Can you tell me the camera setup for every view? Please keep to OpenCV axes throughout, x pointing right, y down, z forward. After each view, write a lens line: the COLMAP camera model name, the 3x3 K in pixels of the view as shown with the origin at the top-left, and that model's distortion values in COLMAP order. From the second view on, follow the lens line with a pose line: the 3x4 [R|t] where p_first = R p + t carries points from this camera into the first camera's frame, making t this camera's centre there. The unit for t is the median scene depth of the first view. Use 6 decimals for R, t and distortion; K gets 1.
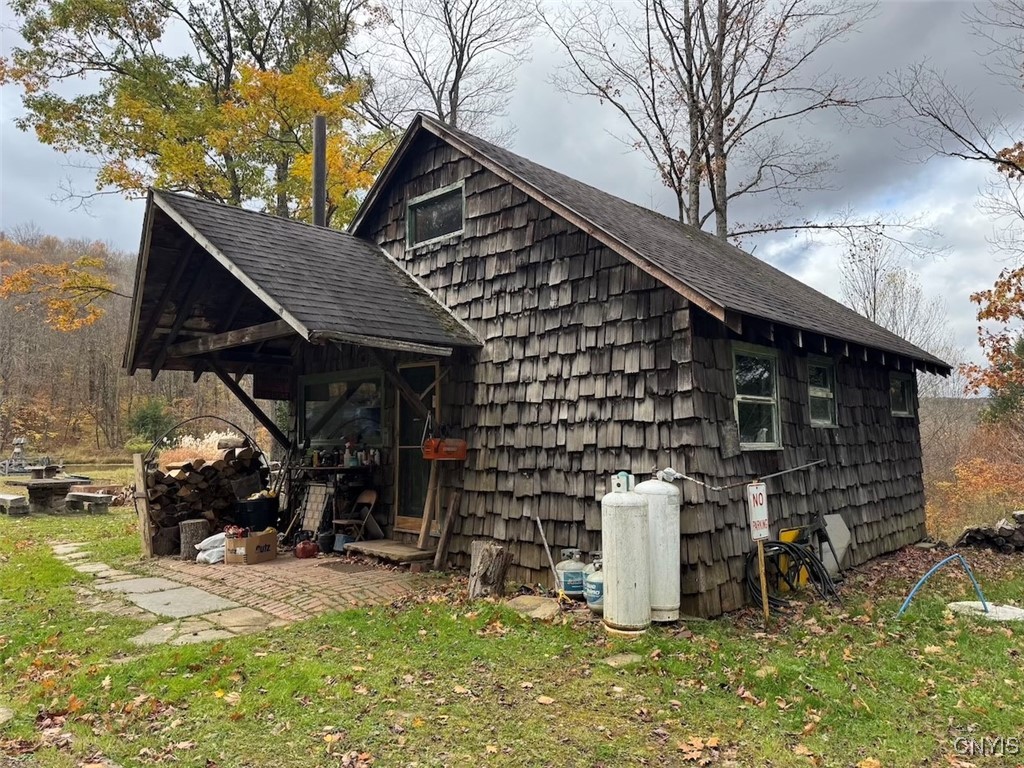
lens RADIAL K [[714.9, 0, 505.7], [0, 714.9, 381.1], [0, 0, 1]] dist [0.064752, -0.066050]
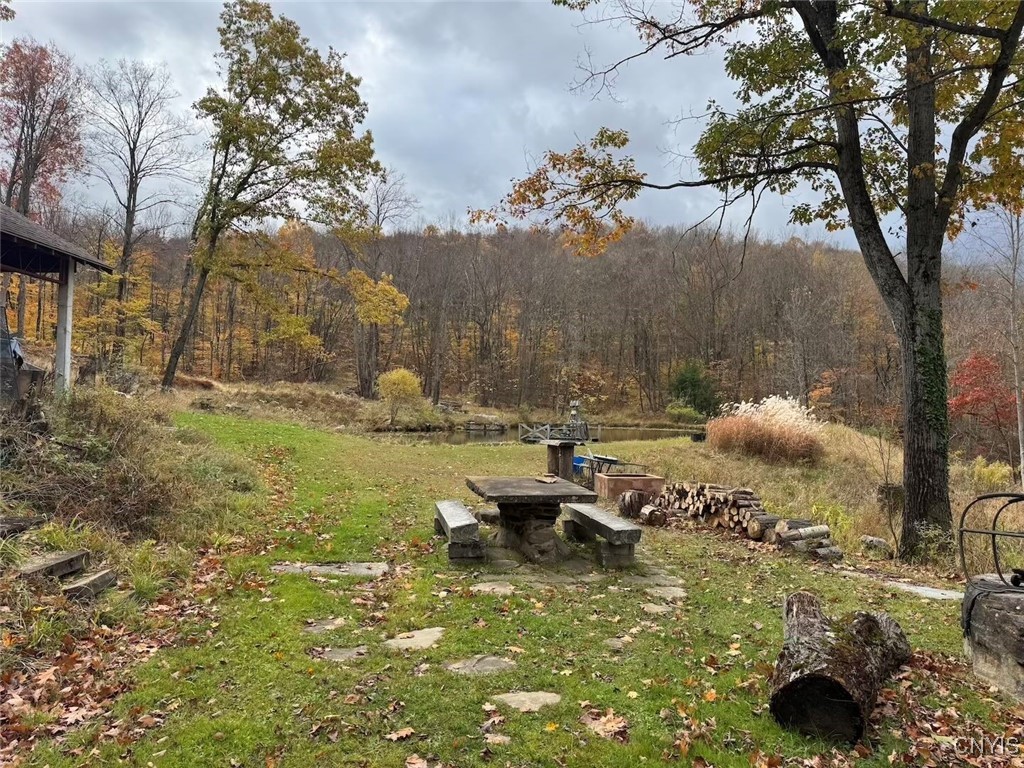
lens RADIAL K [[714.9, 0, 502.5], [0, 714.9, 389.3], [0, 0, 1]] dist [0.064752, -0.066050]
pose [[0.760118, -0.001119, -0.649784, -0.063649], [0.039544, 0.998225, 0.044539, 0.009548], [0.648581, -0.059550, 0.758813, 0.122296]]
